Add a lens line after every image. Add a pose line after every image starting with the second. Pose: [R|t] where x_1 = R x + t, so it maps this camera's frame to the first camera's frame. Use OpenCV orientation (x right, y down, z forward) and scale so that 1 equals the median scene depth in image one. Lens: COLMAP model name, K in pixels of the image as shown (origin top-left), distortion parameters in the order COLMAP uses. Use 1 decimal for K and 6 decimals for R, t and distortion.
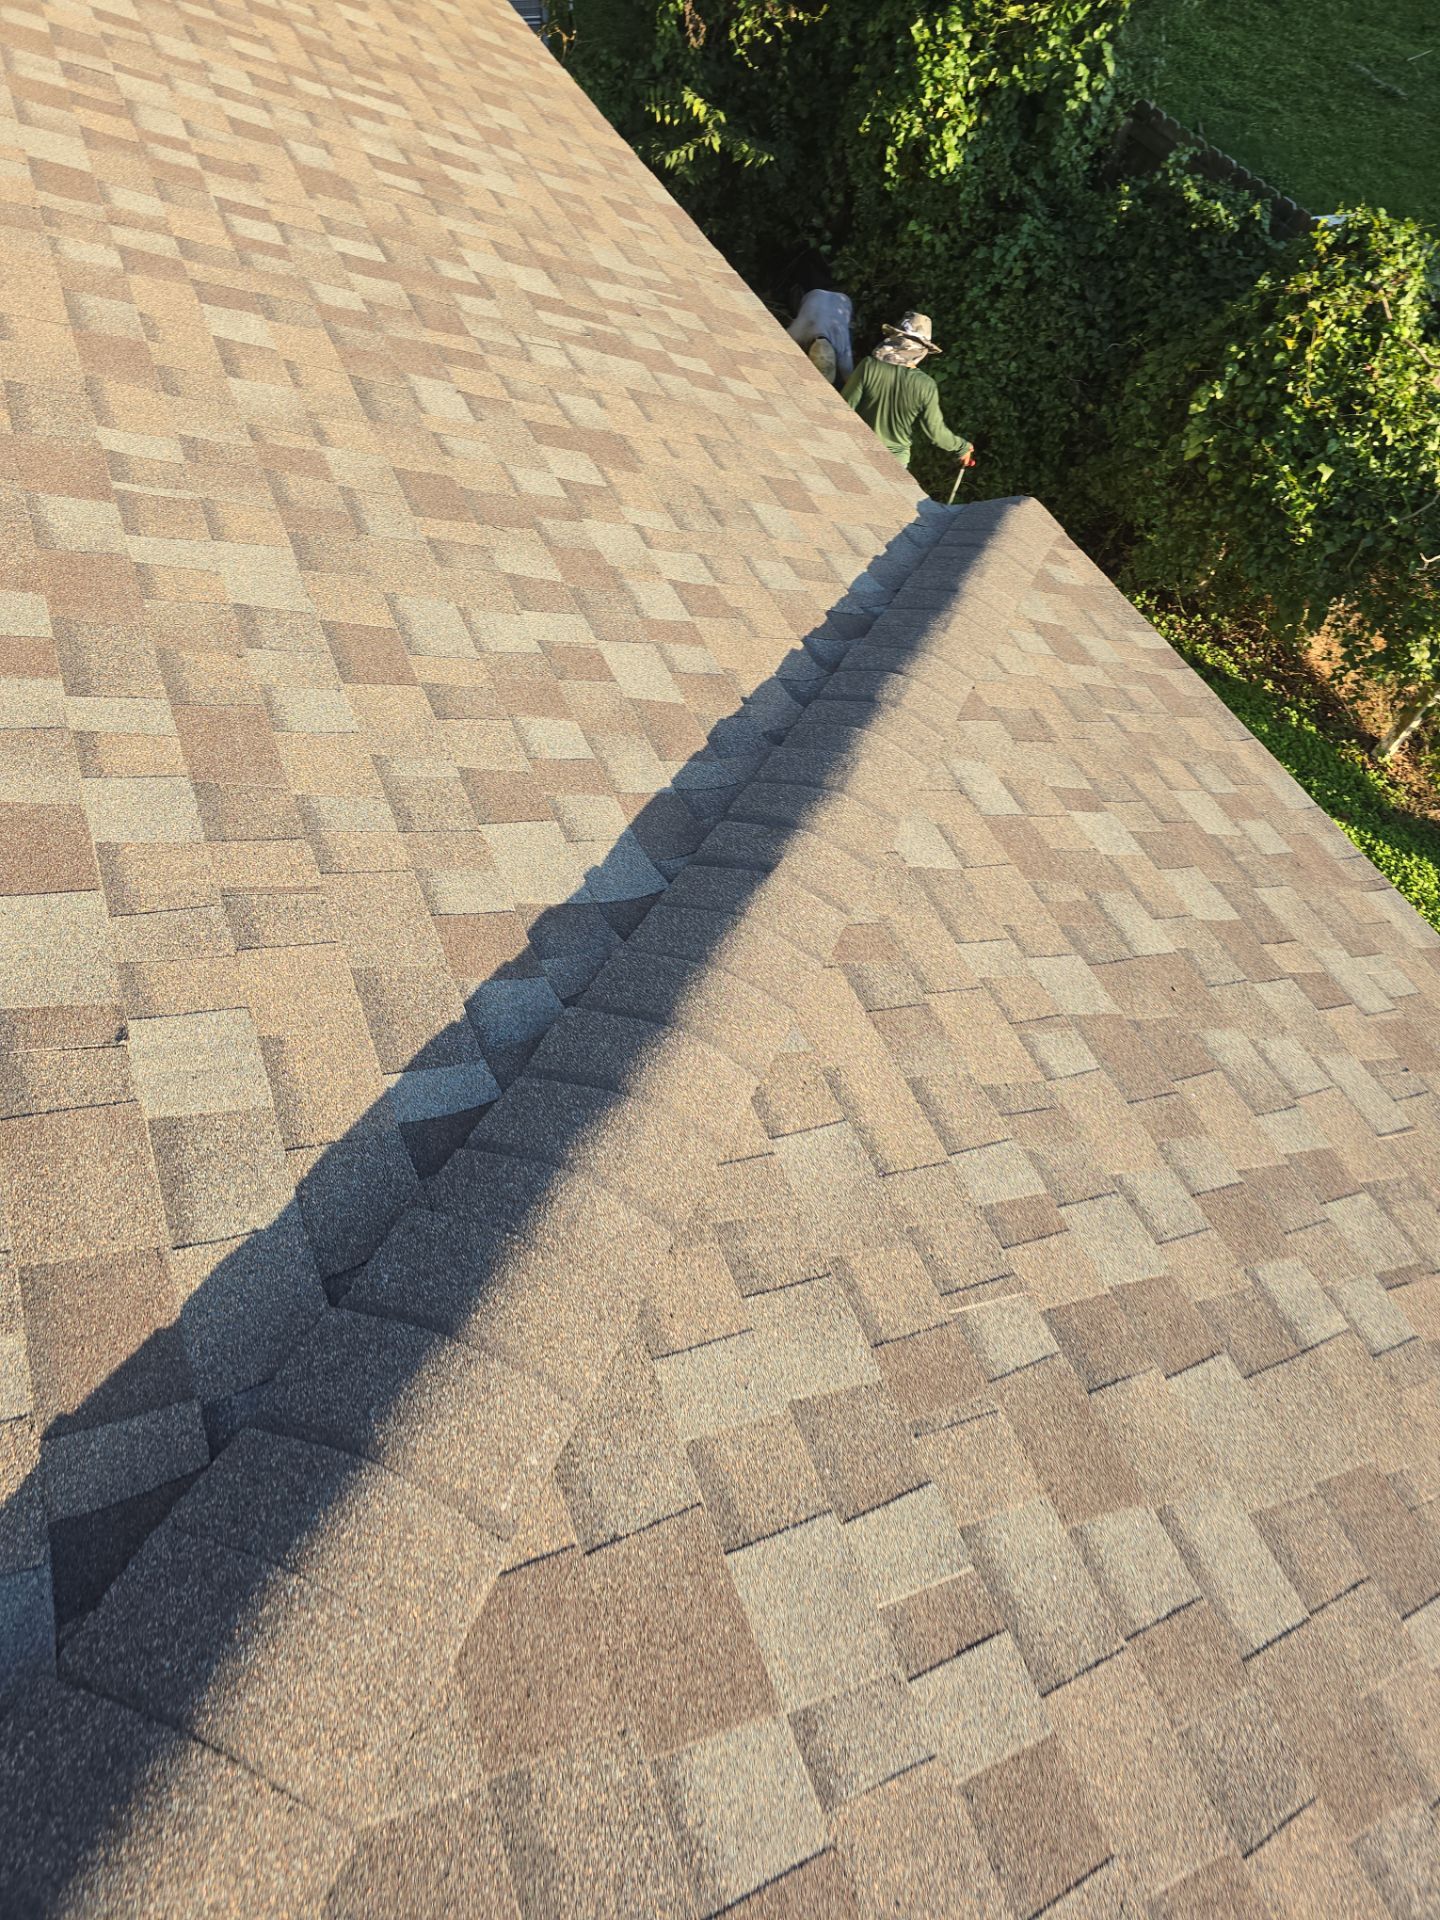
lens RADIAL K [[1284.6, 0, 720.2], [0, 1284.6, 954.9], [0, 0, 1]] dist [0.059442, -0.050966]
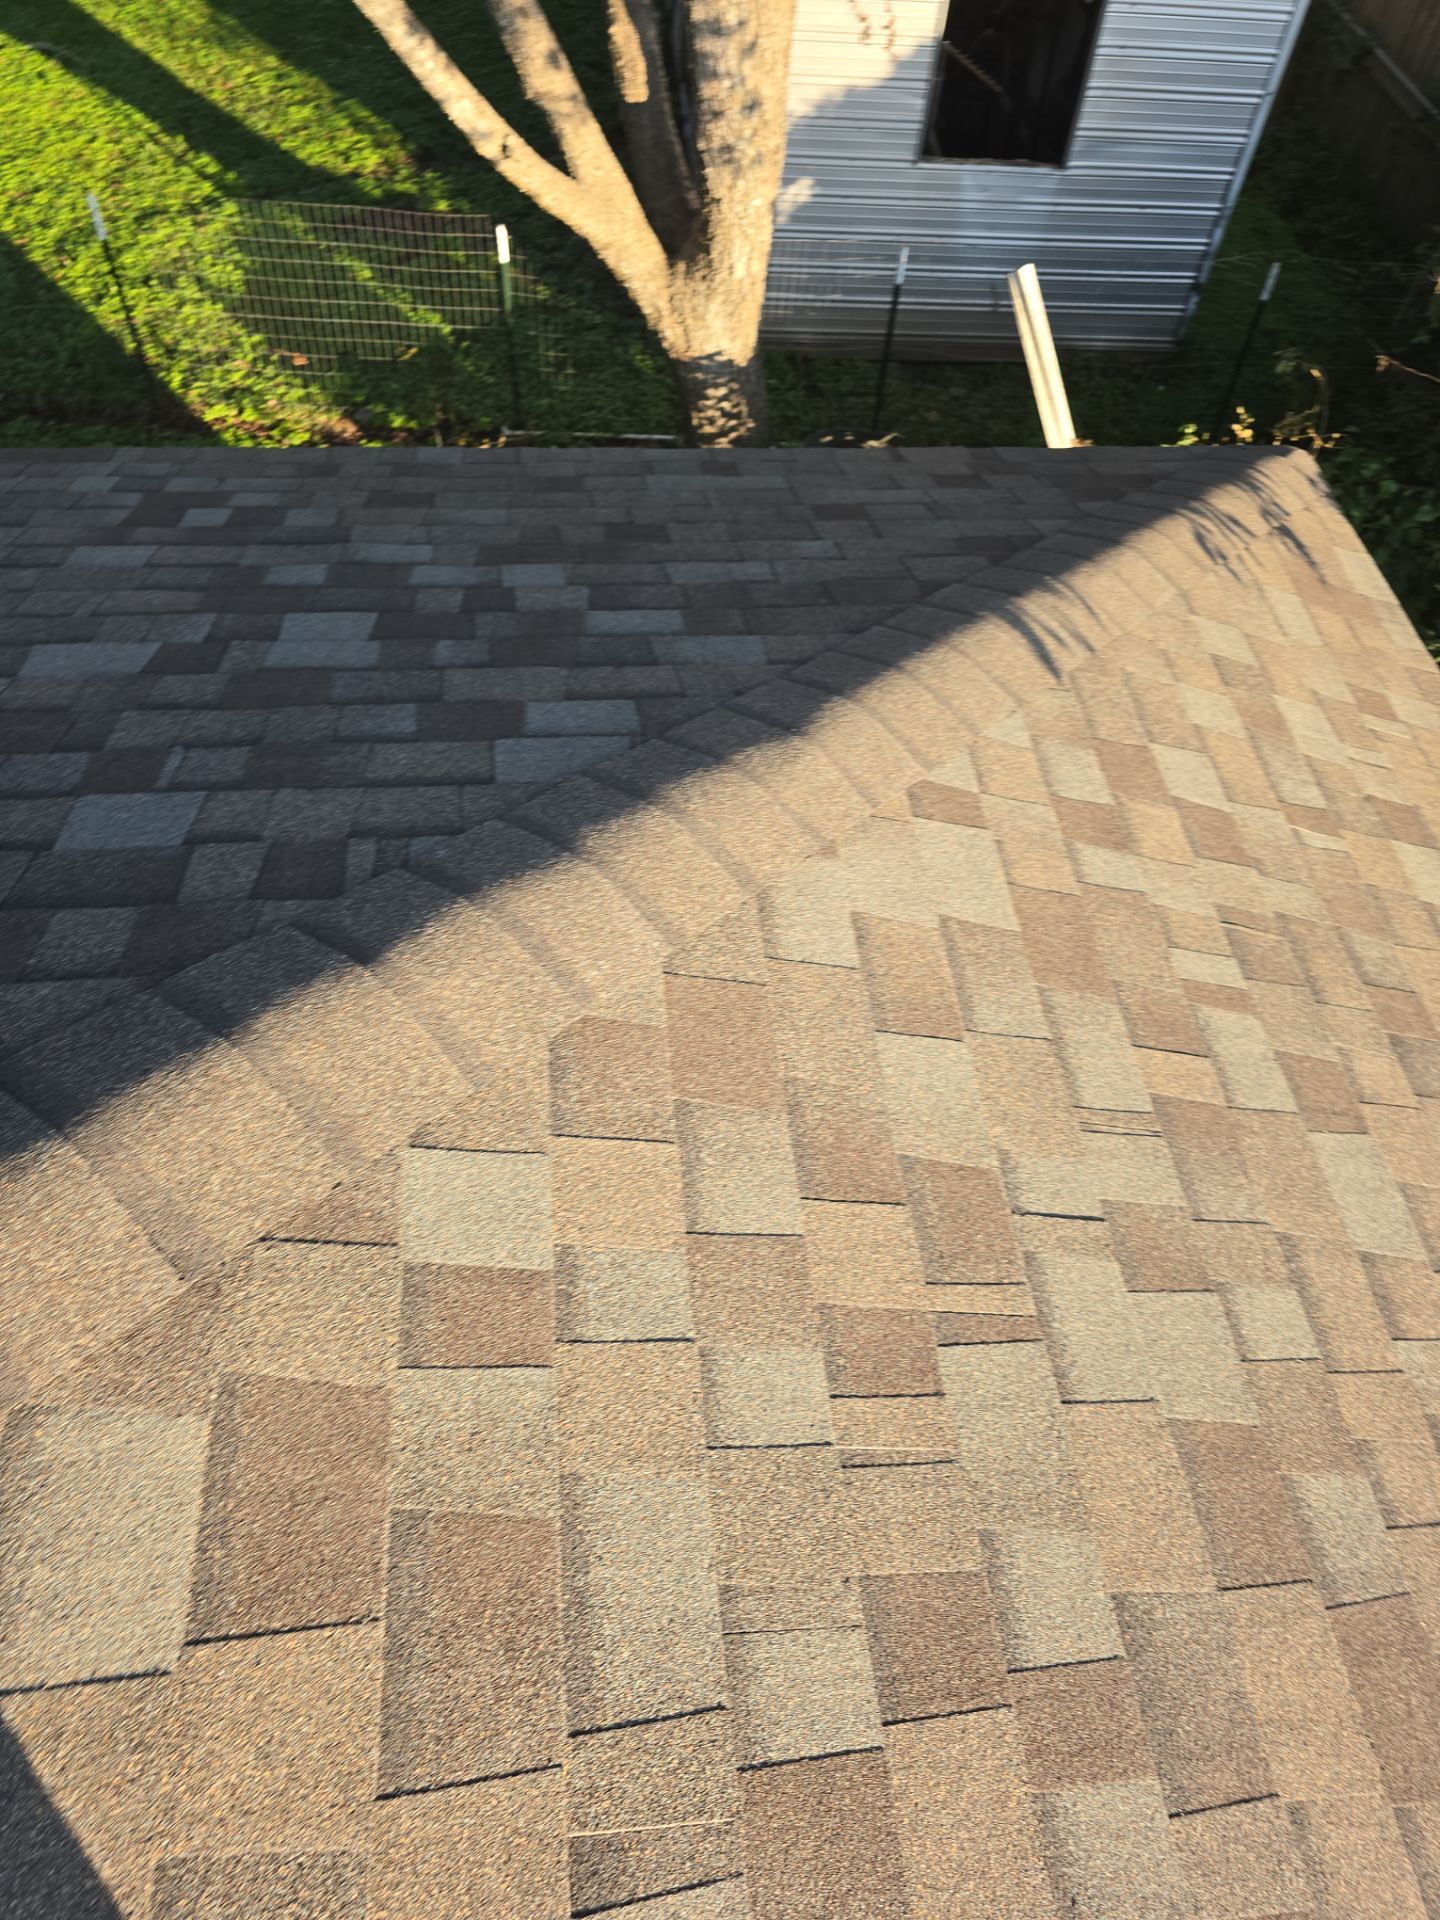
lens RADIAL K [[1284.6, 0, 720.2], [0, 1284.6, 954.9], [0, 0, 1]] dist [0.059442, -0.050966]
pose [[0.957012, 0.231057, -0.175331, -0.473439], [-0.228265, 0.972925, 0.036212, -0.889878], [0.178951, 0.005367, 0.983843, 0.720749]]
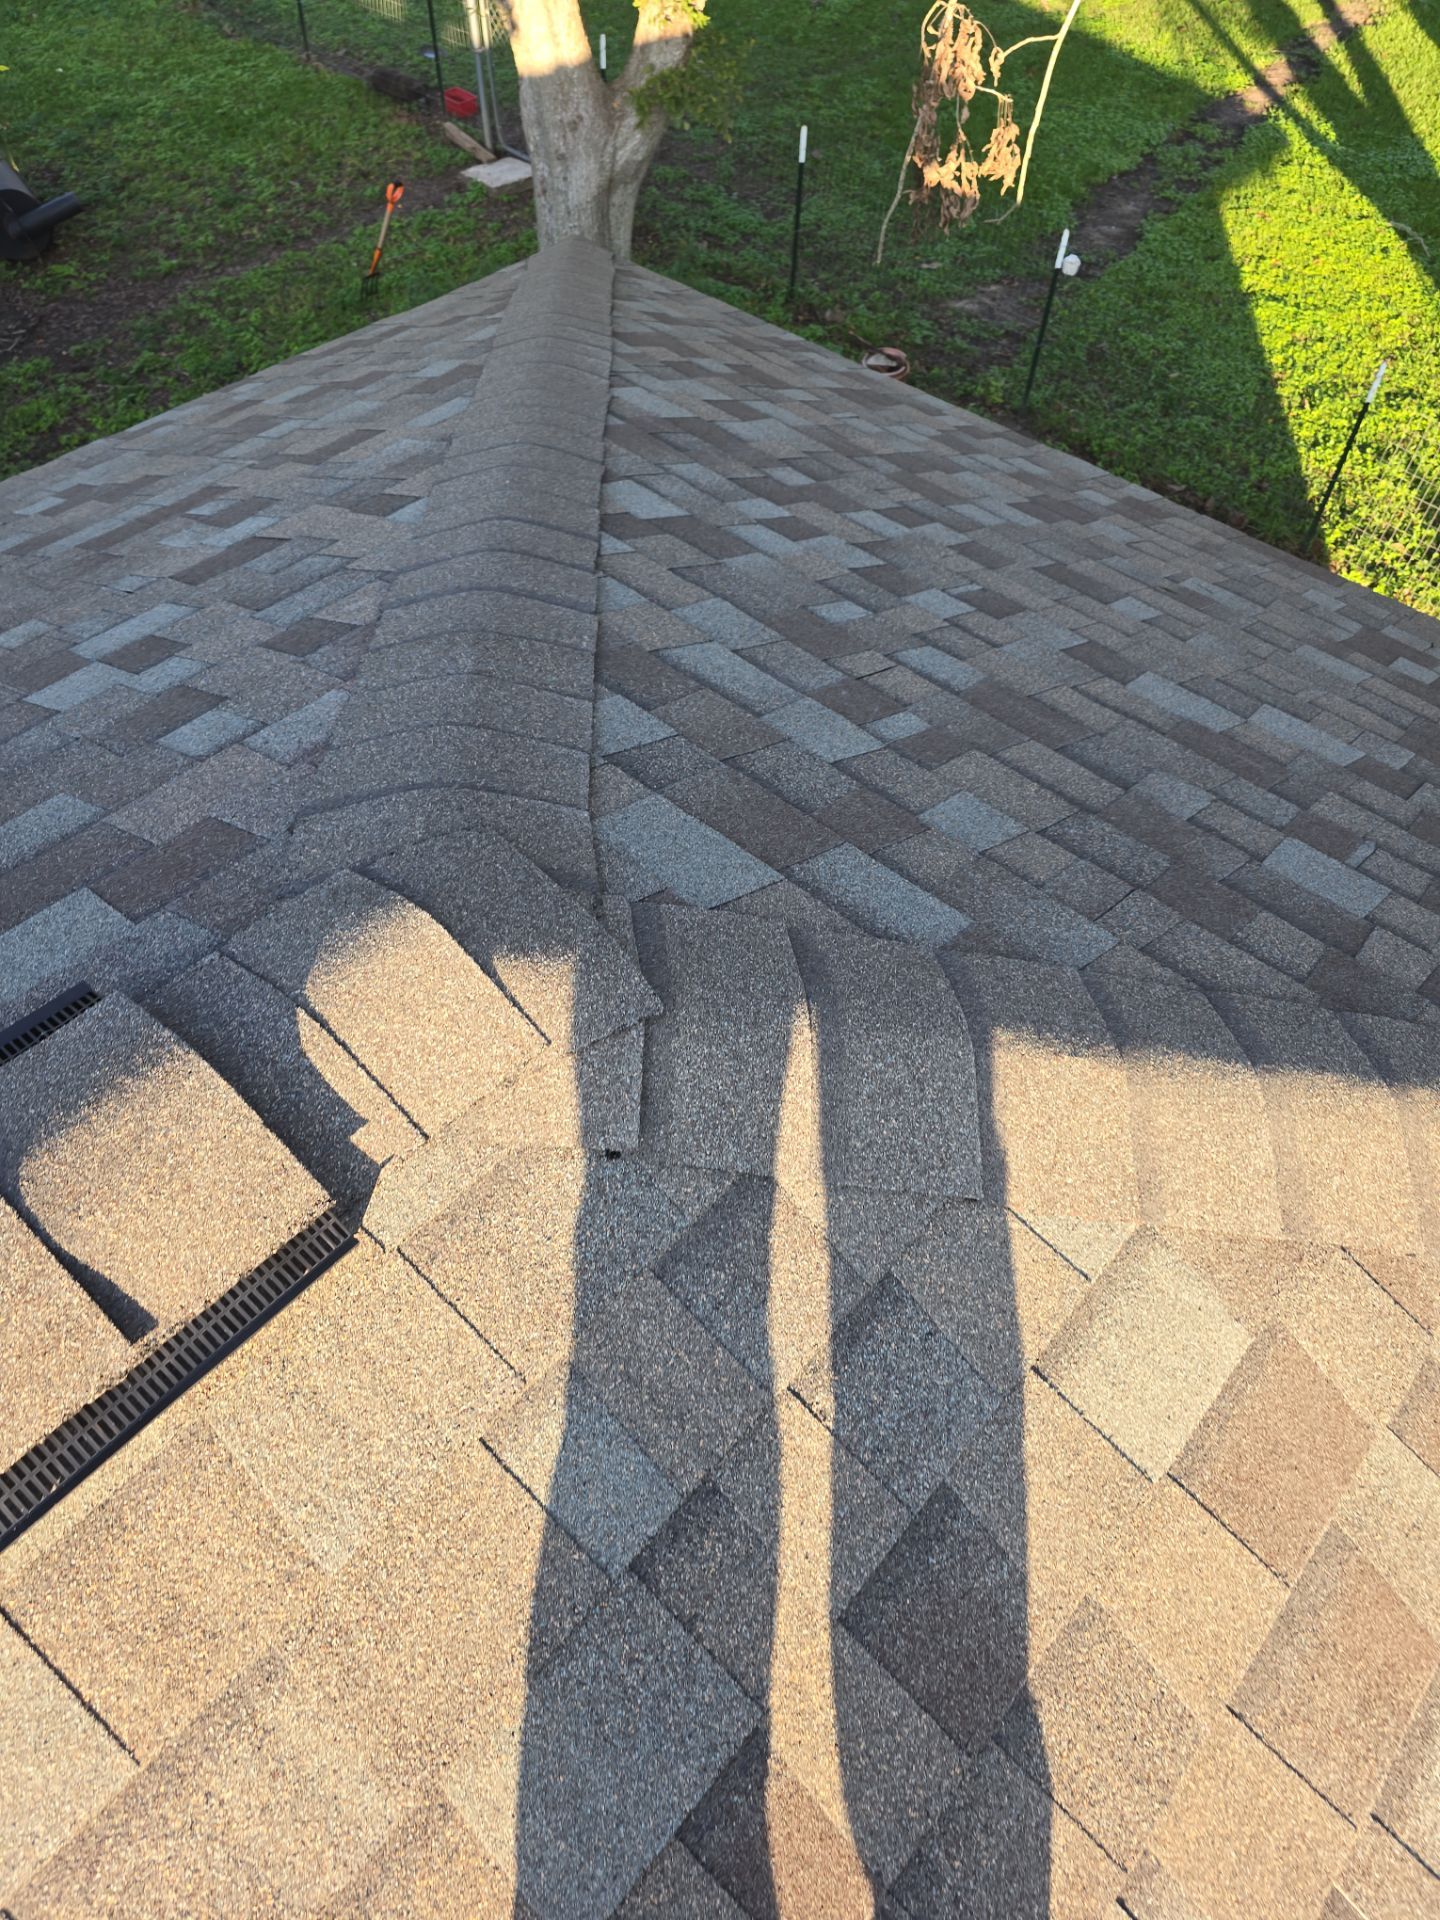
lens RADIAL K [[1294.0, 0, 742.5], [0, 1294.0, 956.9], [0, 0, 1]] dist [0.059353, -0.053697]
pose [[0.434704, 0.673915, -0.597387, -0.517998], [-0.723728, 0.656191, 0.213614, -0.816271], [0.535958, 0.339487, 0.772980, 0.640896]]
